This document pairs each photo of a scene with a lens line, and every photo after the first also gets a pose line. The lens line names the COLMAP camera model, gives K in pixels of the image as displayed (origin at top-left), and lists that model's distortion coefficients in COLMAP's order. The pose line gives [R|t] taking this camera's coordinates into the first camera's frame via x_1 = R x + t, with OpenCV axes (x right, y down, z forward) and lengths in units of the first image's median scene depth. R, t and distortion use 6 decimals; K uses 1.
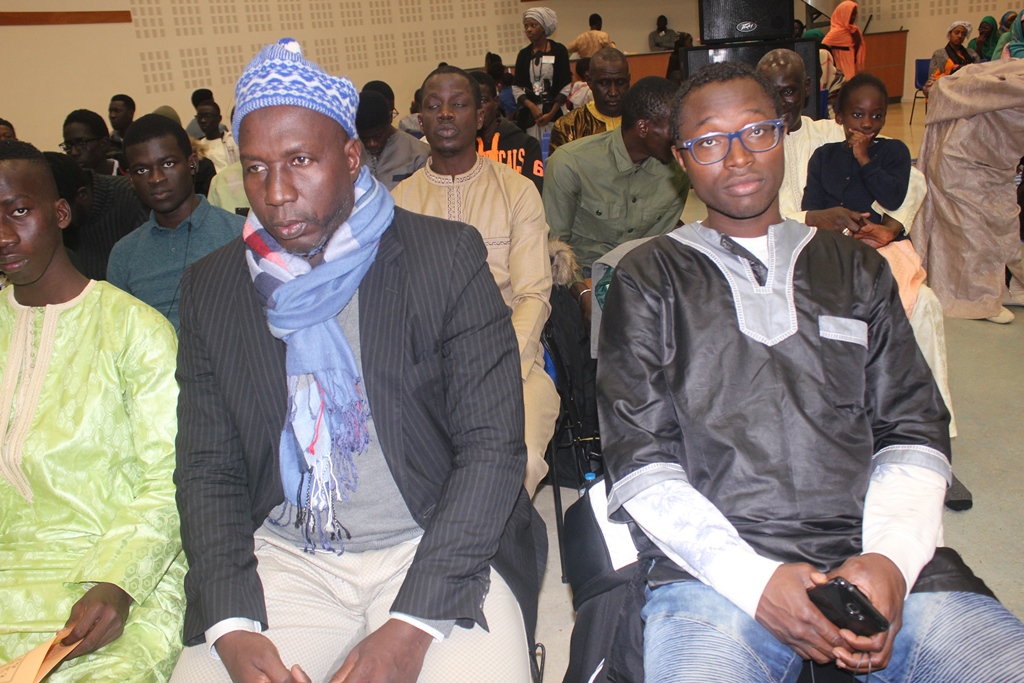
lens RADIAL K [[947.0, 0, 512.0], [0, 947.0, 341.5], [0, 0, 1]] dist [-0.161625, 0.165480]
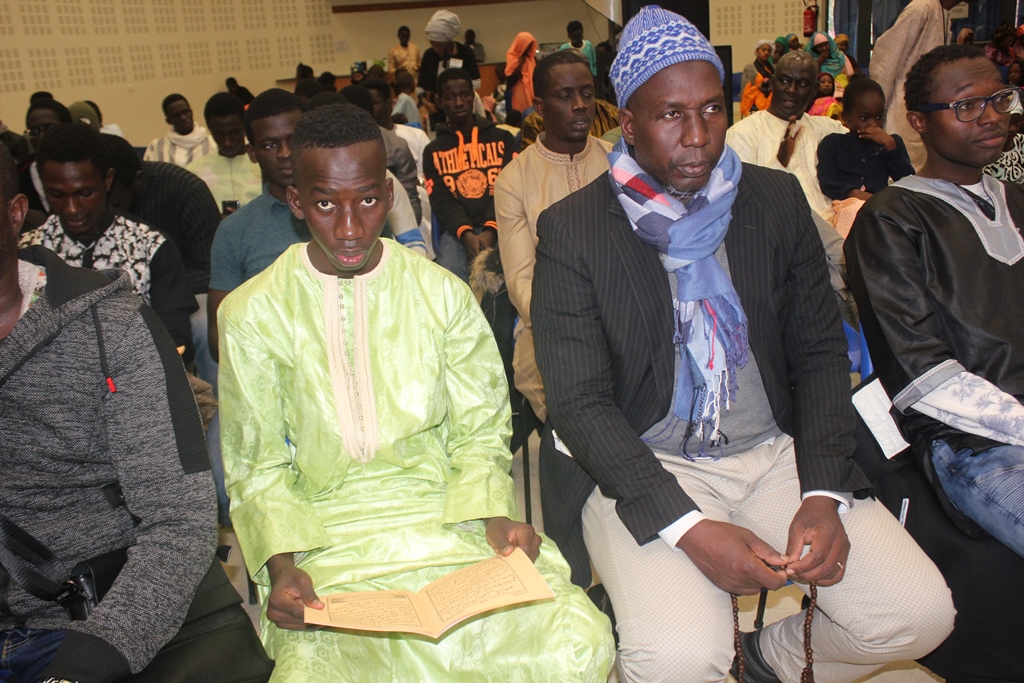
lens RADIAL K [[947.0, 0, 512.0], [0, 947.0, 341.5], [0, 0, 1]] dist [-0.161625, 0.165480]
pose [[0.964379, -0.050345, 0.259688, -0.261122], [0.055175, 0.998412, -0.011338, 0.030746], [-0.258705, 0.025262, 0.965626, -0.013908]]
